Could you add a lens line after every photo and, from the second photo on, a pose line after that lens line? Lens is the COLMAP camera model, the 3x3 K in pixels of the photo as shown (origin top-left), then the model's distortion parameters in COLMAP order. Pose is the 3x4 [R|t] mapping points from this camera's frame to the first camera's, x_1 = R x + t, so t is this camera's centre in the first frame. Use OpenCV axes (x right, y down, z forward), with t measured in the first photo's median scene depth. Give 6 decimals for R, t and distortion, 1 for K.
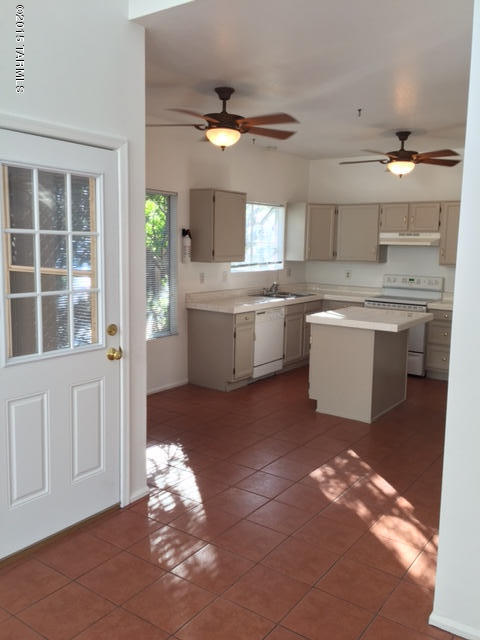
lens RADIAL K [[563.5, 0, 239.9], [0, 563.5, 320.0], [0, 0, 1]] dist [0.077265, -0.071421]
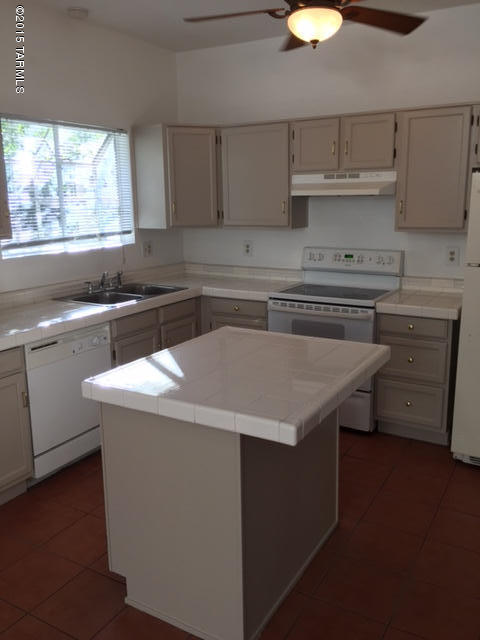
lens RADIAL K [[563.5, 0, 240.8], [0, 563.5, 319.5], [0, 0, 1]] dist [0.077265, -0.071421]
pose [[0.995592, -0.048882, 0.080041, 0.144617], [0.042634, 0.996042, 0.077994, -0.056735], [-0.083537, -0.074238, 0.993736, 0.434139]]
